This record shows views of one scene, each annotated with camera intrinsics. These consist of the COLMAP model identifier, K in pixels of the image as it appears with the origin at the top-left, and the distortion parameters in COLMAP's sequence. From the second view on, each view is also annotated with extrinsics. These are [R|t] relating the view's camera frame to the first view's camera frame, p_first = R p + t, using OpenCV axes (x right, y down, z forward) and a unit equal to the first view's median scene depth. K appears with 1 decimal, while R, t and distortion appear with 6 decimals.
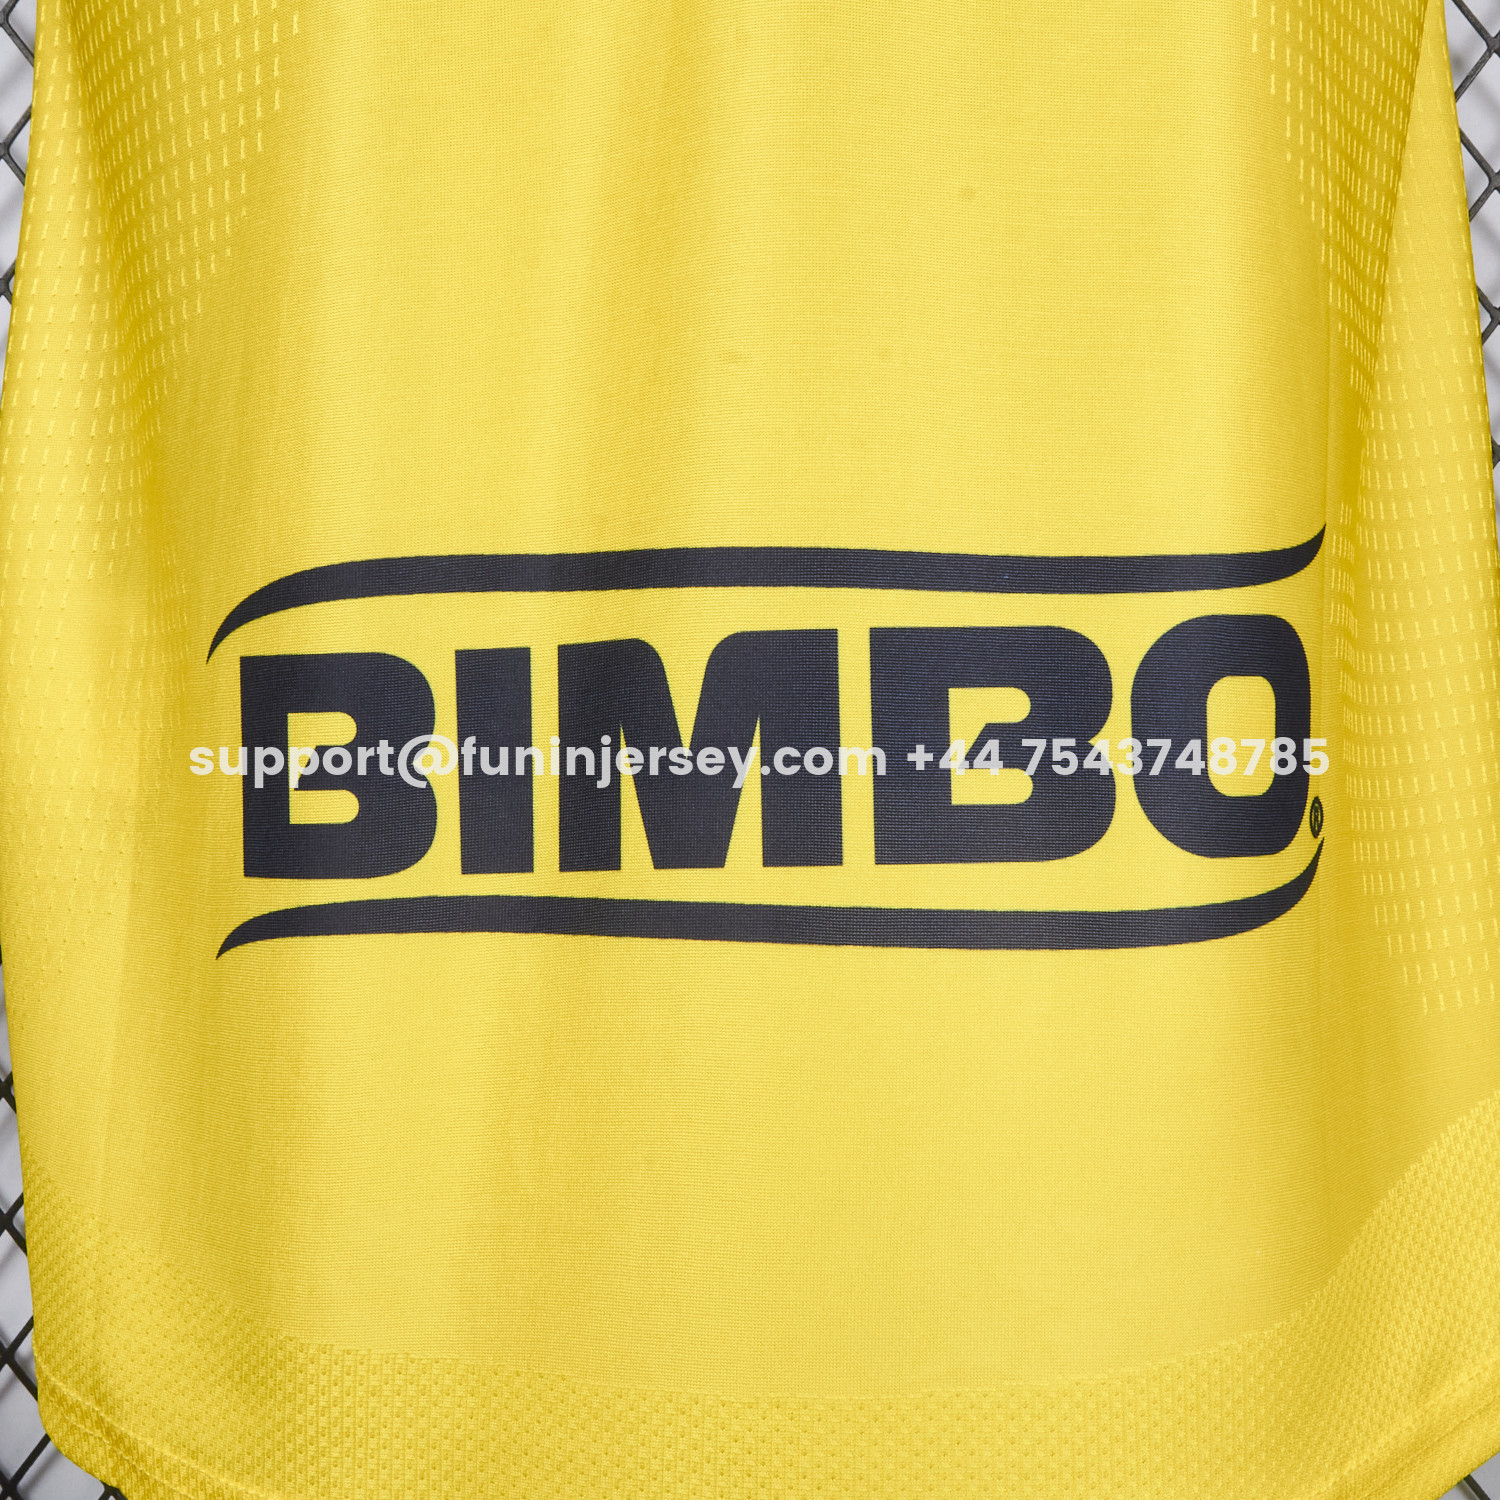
lens RADIAL K [[2478.9, 0, 750.0], [0, 2478.9, 750.0], [0, 0, 1]] dist [0.024382, -0.069389]
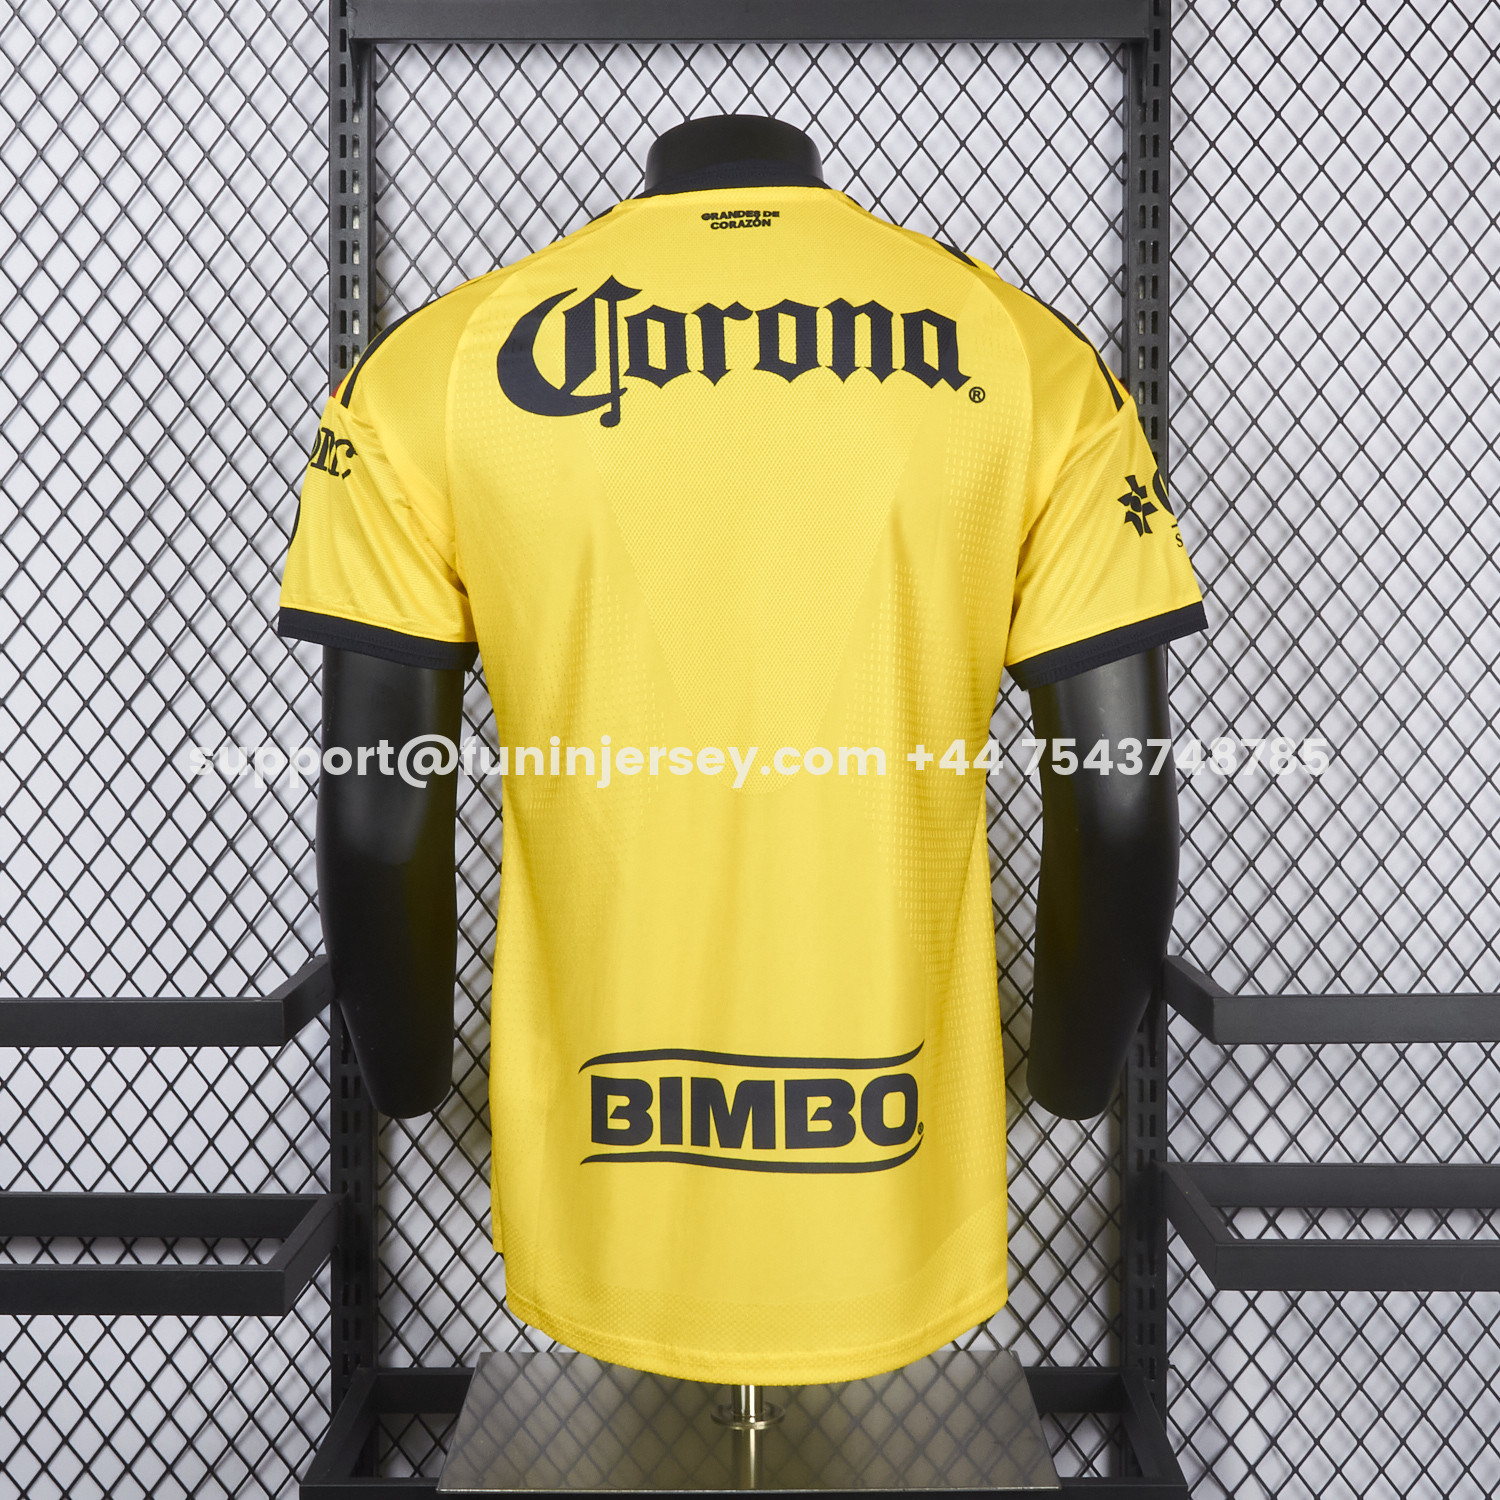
lens RADIAL K [[2478.9, 0, 750.0], [0, 2478.9, 750.0], [0, 0, 1]] dist [0.024382, -0.069389]
pose [[0.999828, 0.009626, 0.015876, -0.056630], [-0.010252, 0.999156, 0.039779, -0.627069], [-0.015480, -0.039935, 0.999082, -2.351671]]
